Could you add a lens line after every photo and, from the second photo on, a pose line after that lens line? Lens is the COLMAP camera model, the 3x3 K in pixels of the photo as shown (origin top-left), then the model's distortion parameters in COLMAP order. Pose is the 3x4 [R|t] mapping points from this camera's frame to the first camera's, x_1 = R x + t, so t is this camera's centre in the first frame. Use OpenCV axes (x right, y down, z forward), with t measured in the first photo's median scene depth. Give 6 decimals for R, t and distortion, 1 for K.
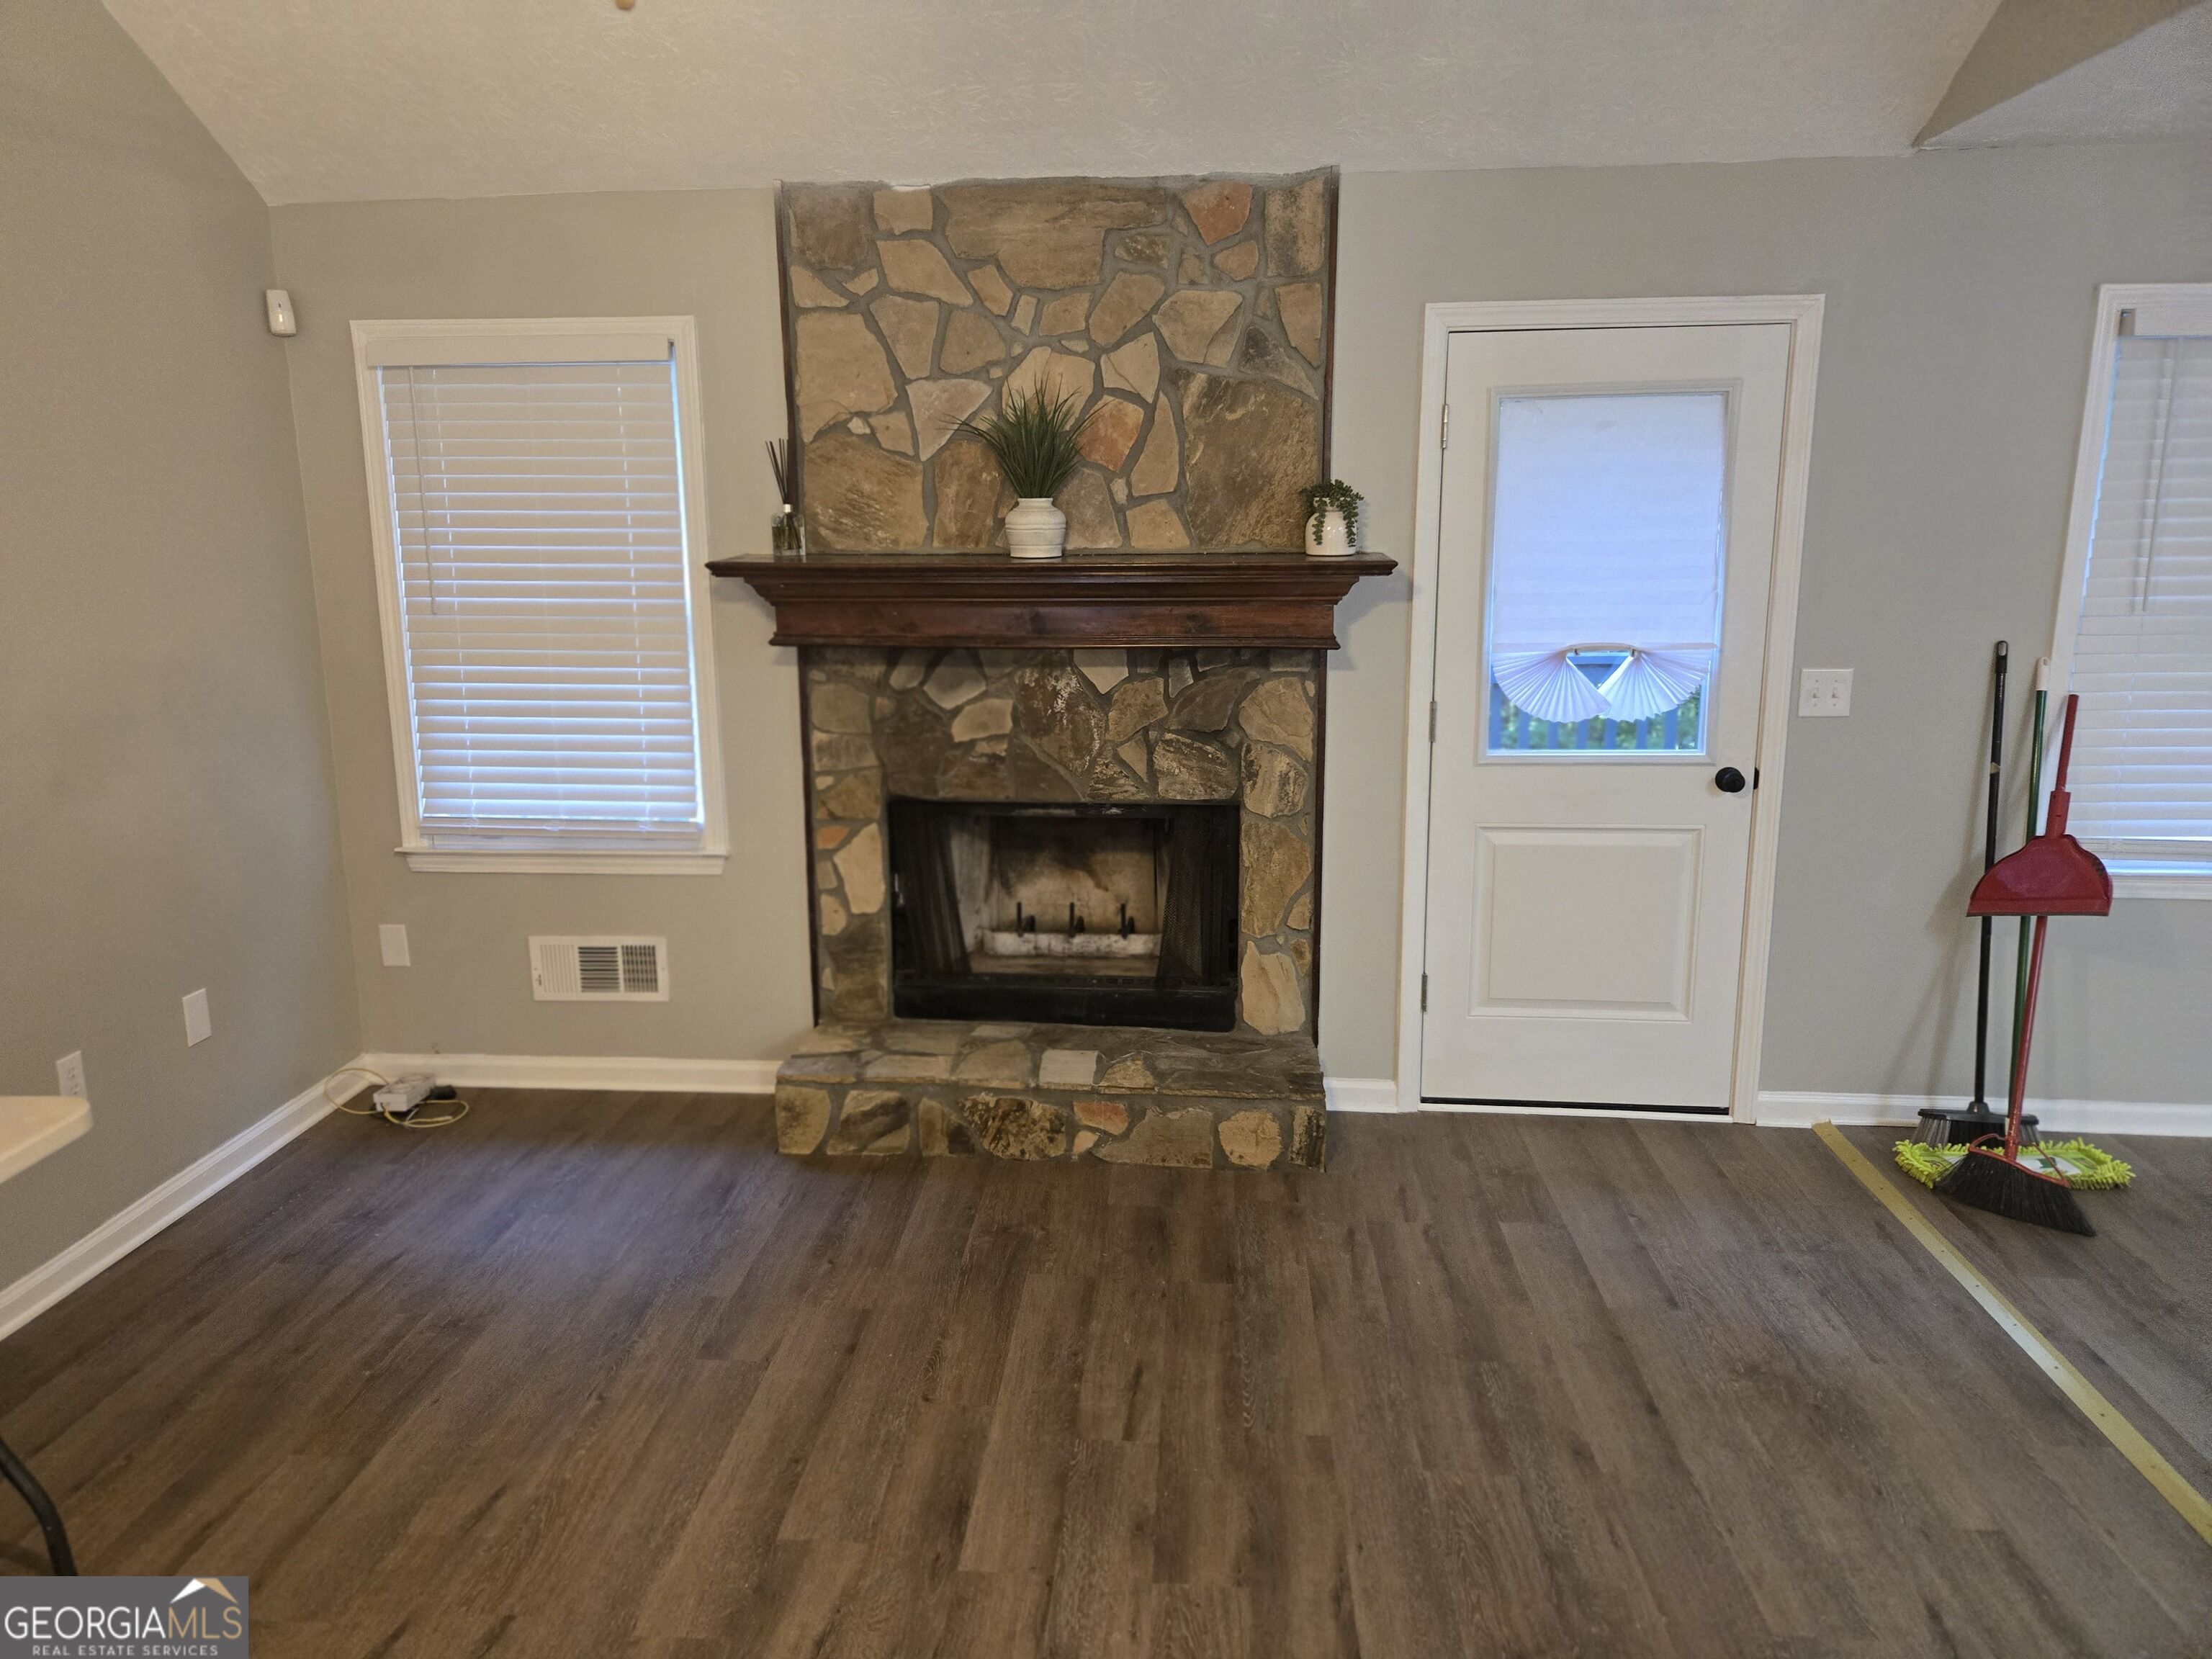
lens RADIAL K [[1490.7, 0, 1089.2], [0, 1490.7, 811.8], [0, 0, 1]] dist [0.060384, -0.051093]
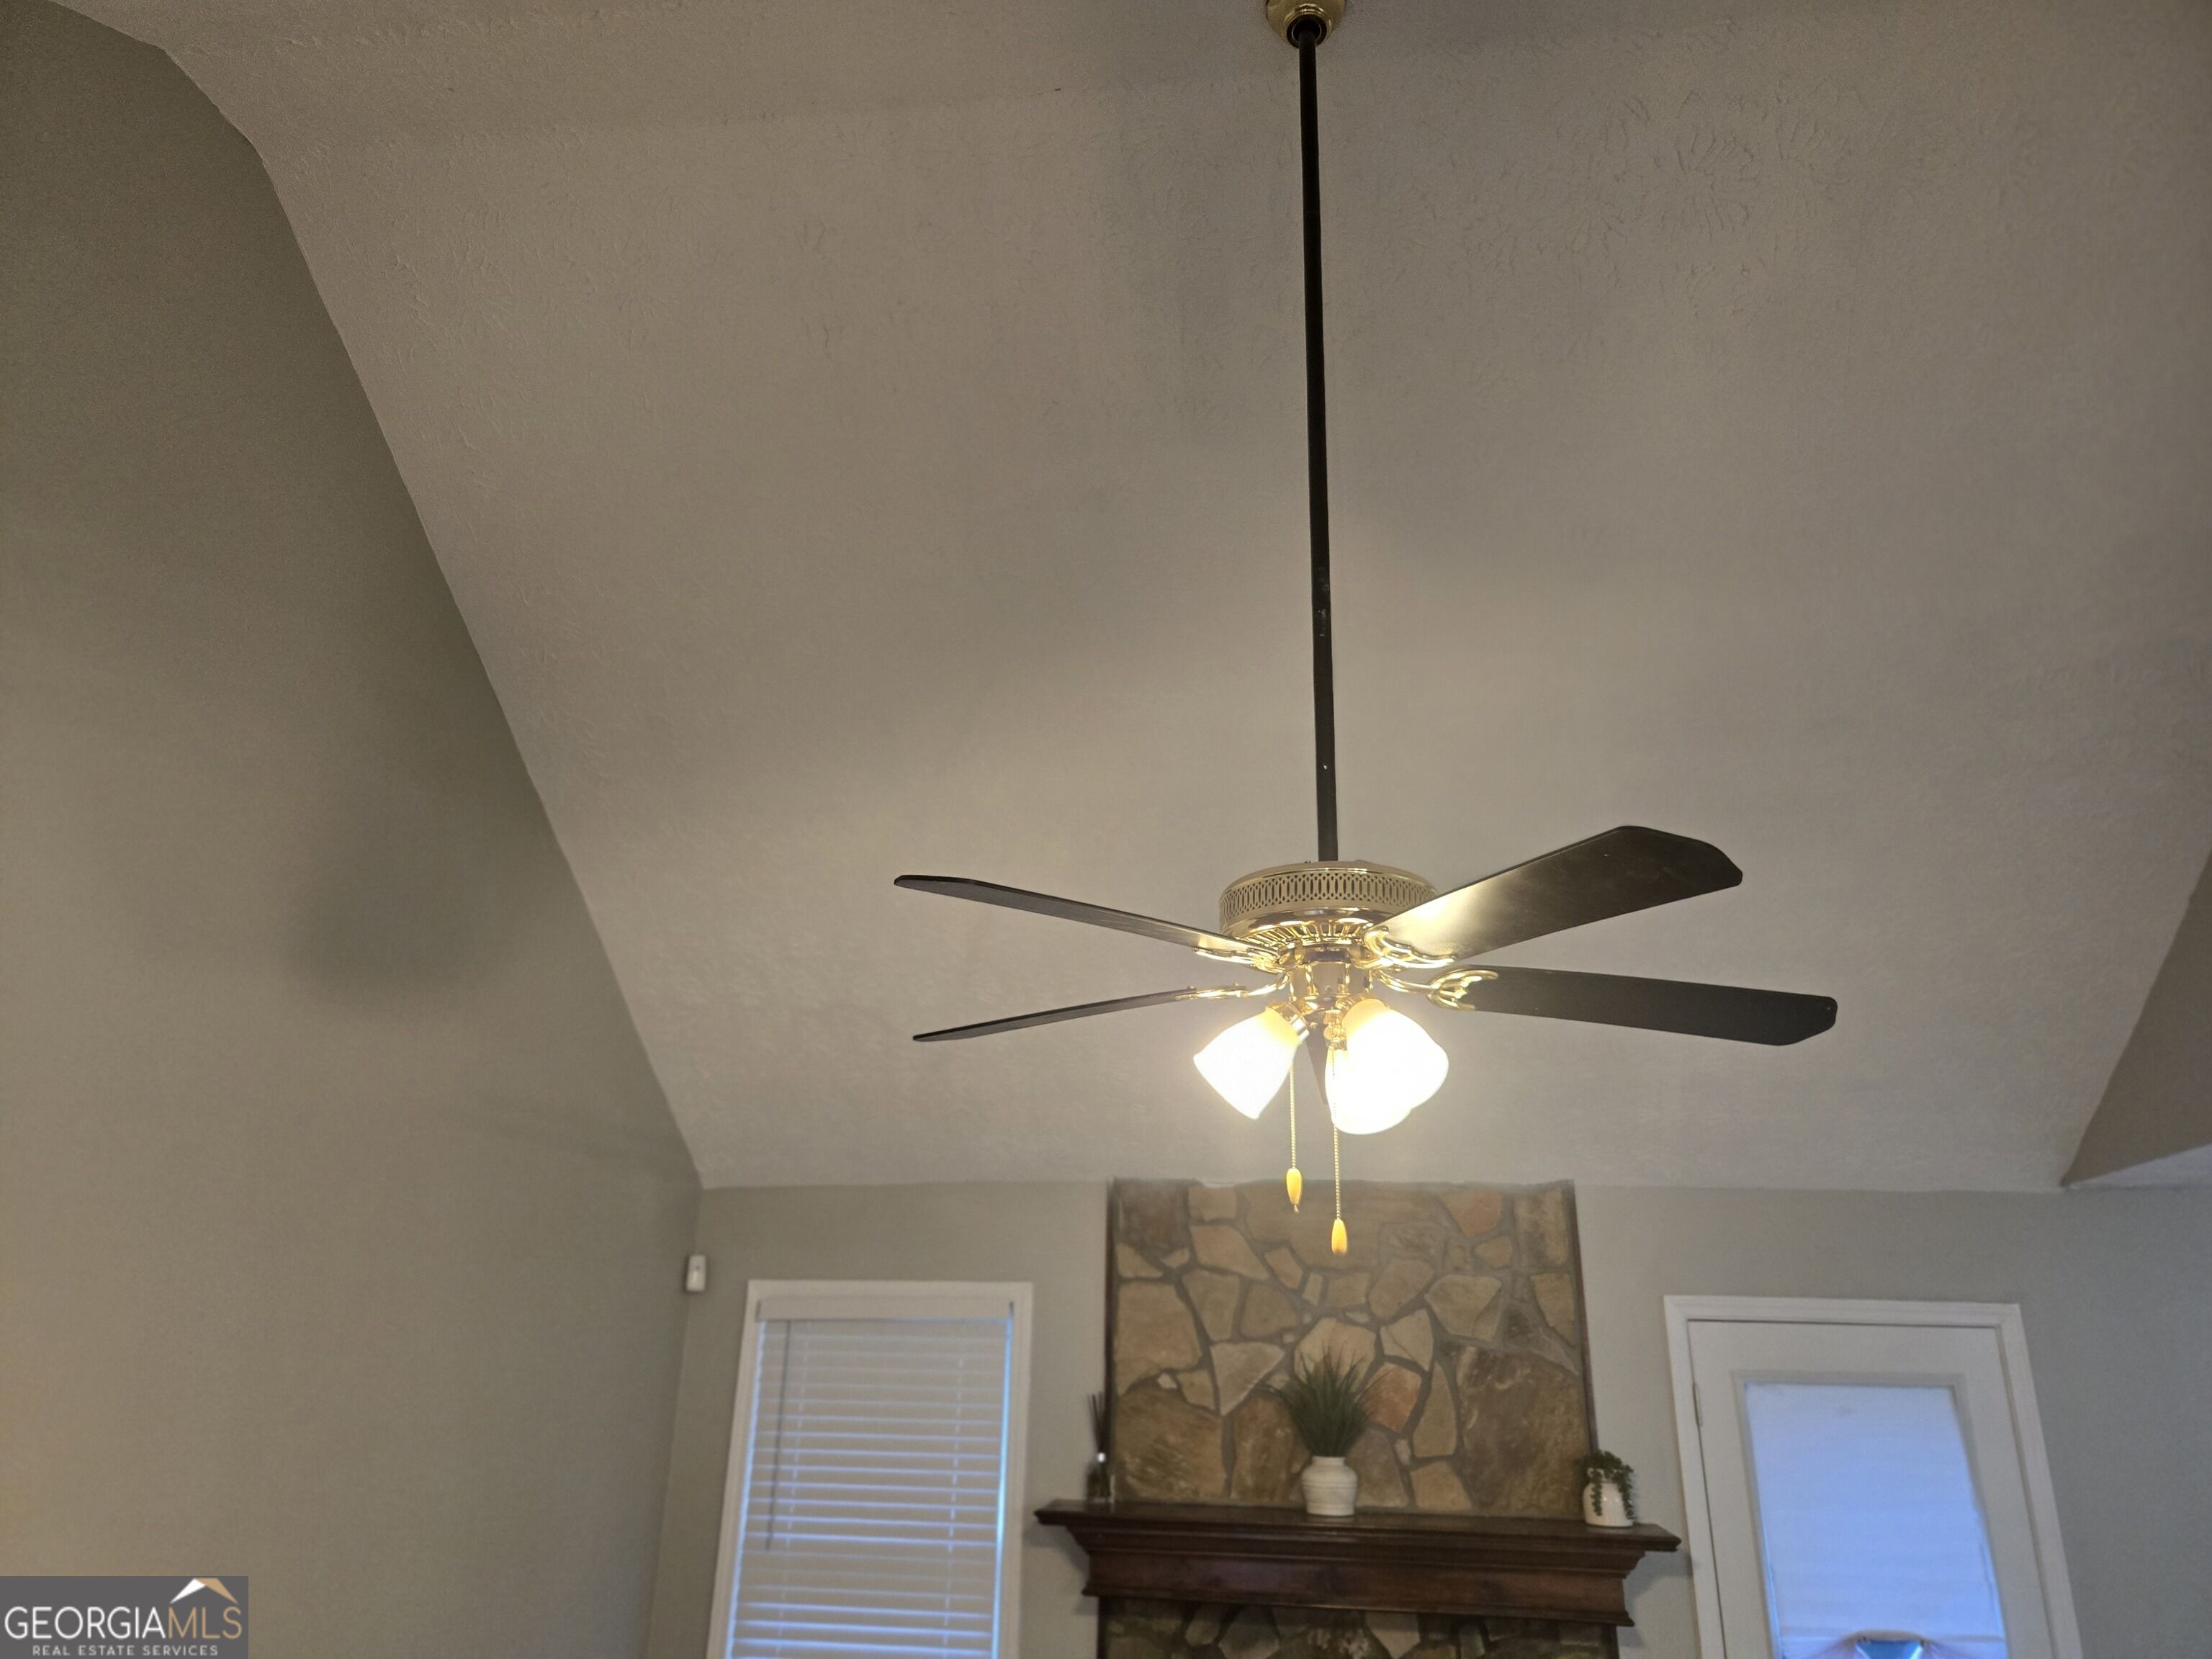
lens RADIAL K [[1490.7, 0, 1101.0], [0, 1490.7, 841.1], [0, 0, 1]] dist [0.060384, -0.051093]
pose [[0.997582, 0.007073, -0.069142, -0.128303], [-0.042394, 0.850238, -0.524688, -0.004287], [0.055076, 0.526350, 0.848482, -0.195978]]
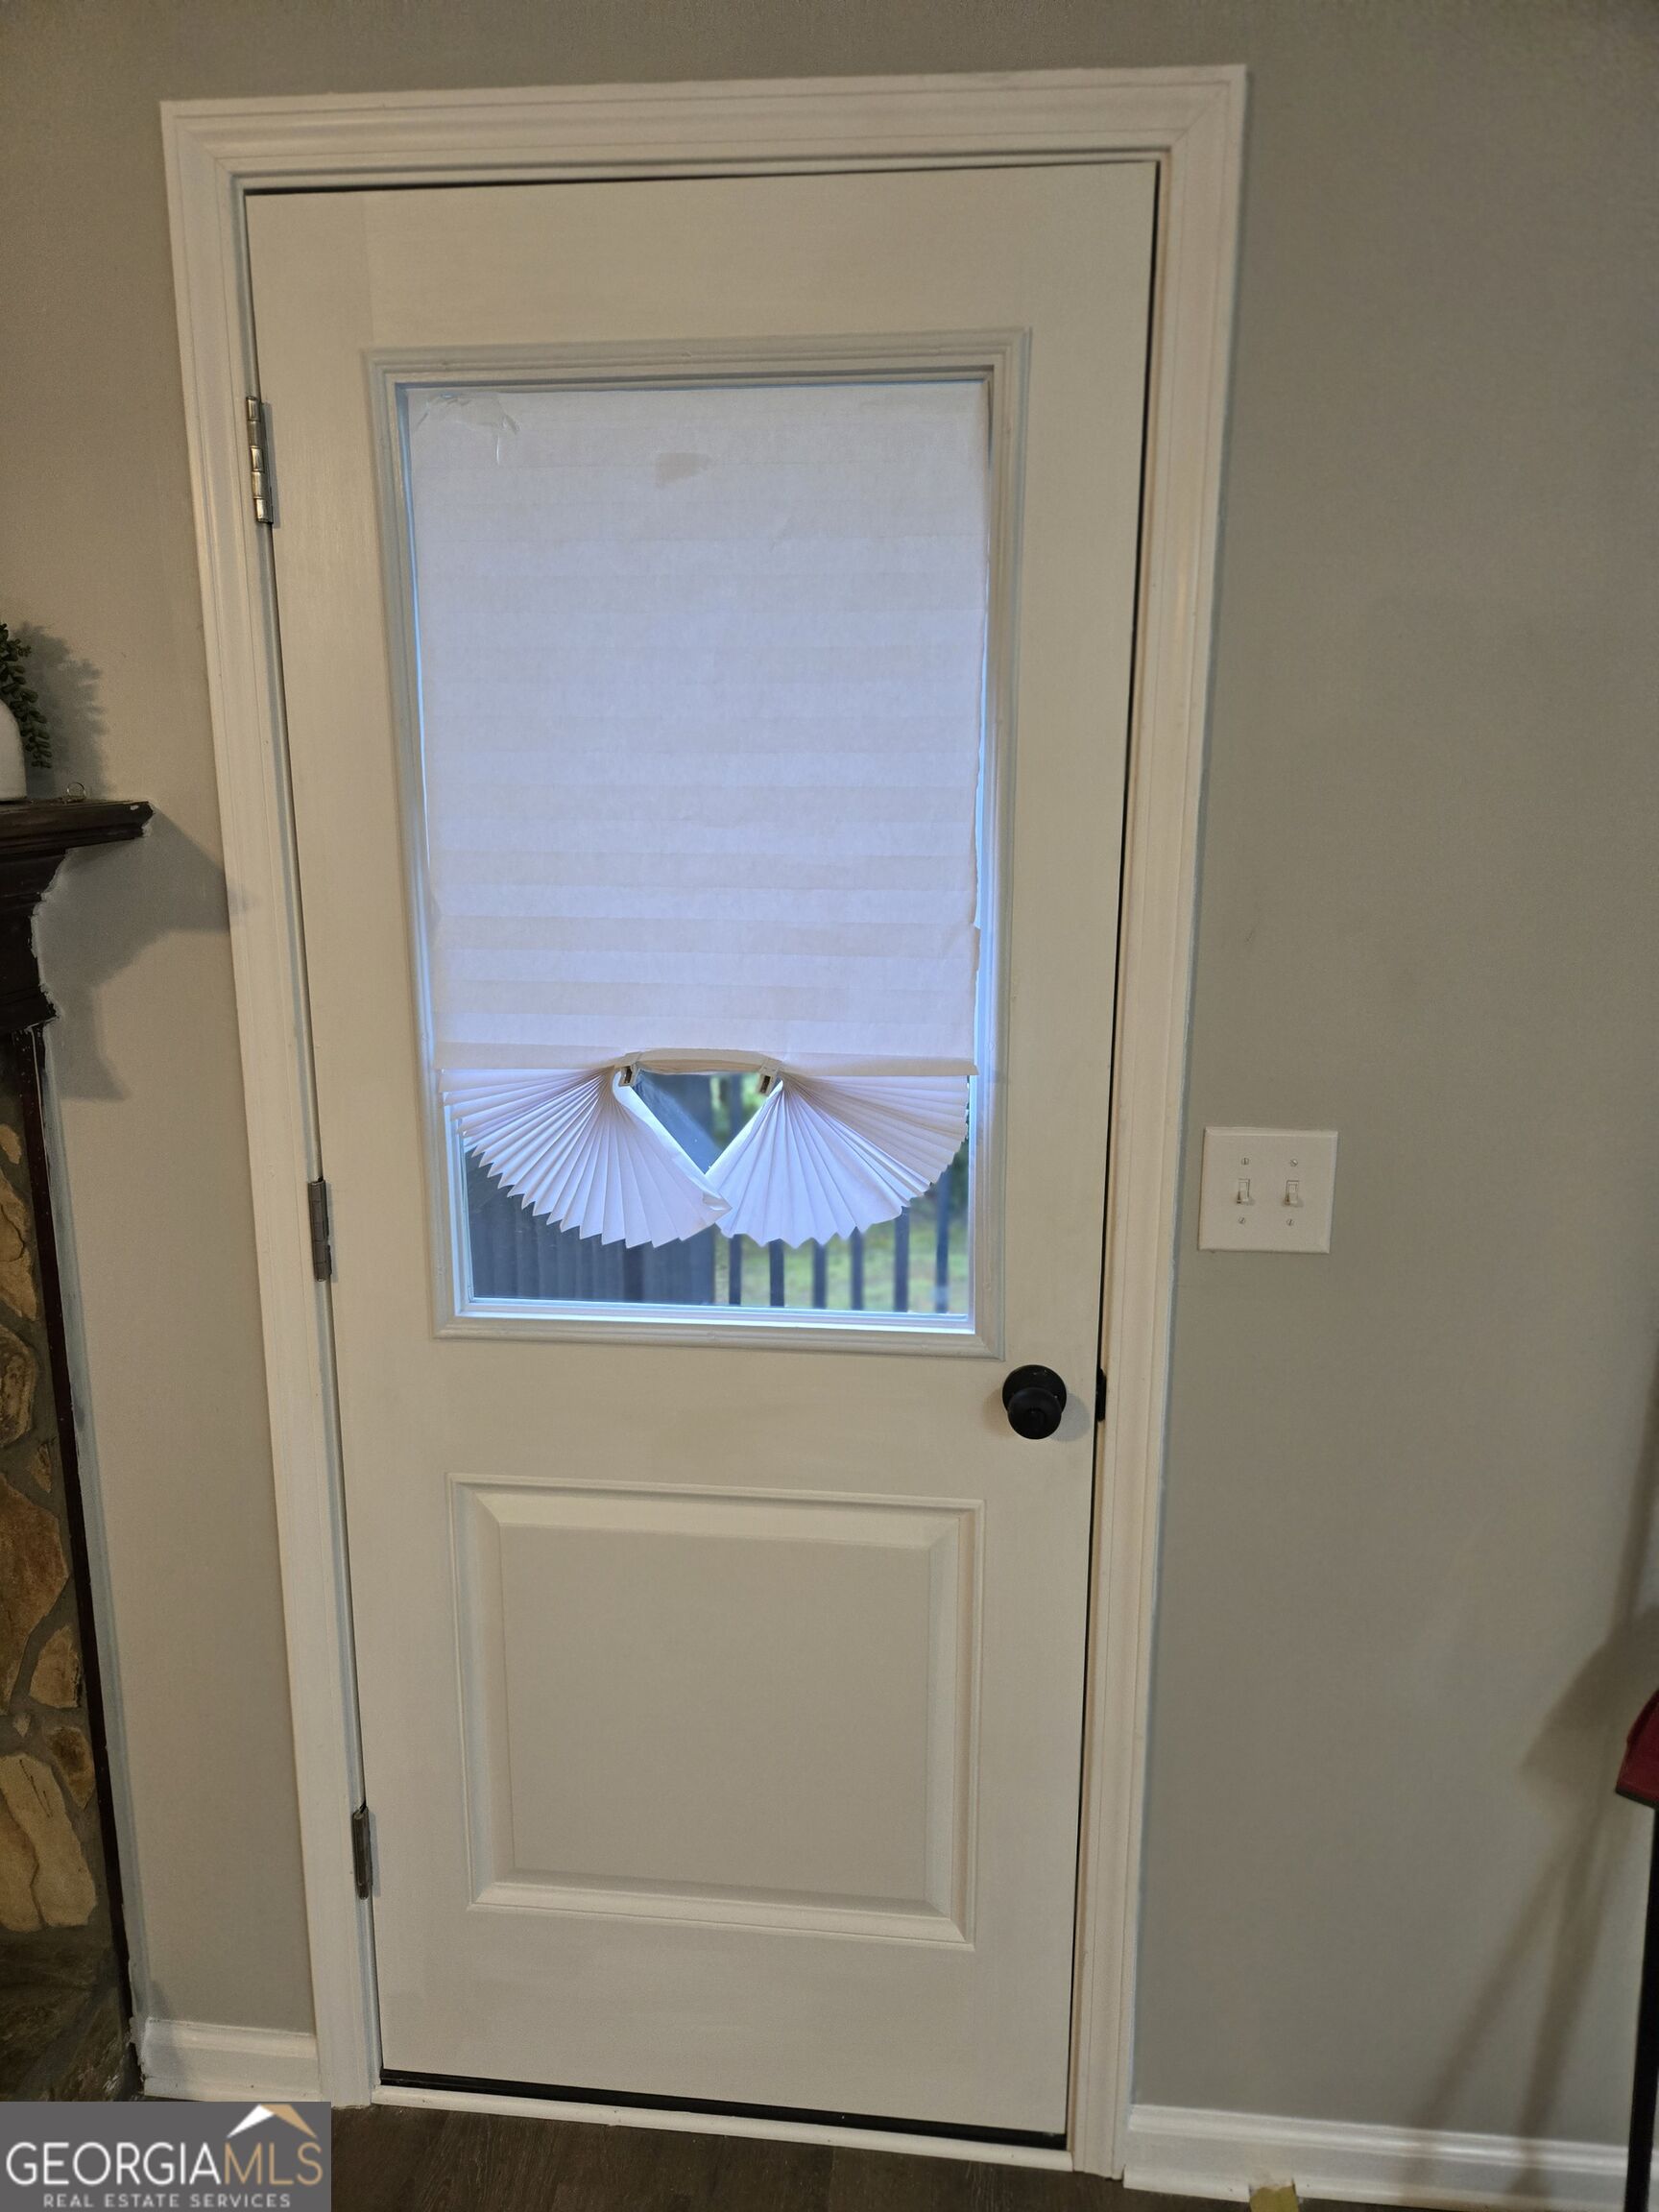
lens RADIAL K [[1490.7, 0, 830.4], [0, 1490.7, 1120.1], [0, 0, 1]] dist [0.060384, -0.051093]
pose [[0.999898, 0.014232, -0.000691, 0.370378], [-0.014205, 0.999455, 0.029806, -0.105152], [0.001115, -0.029793, 0.999555, 0.607853]]
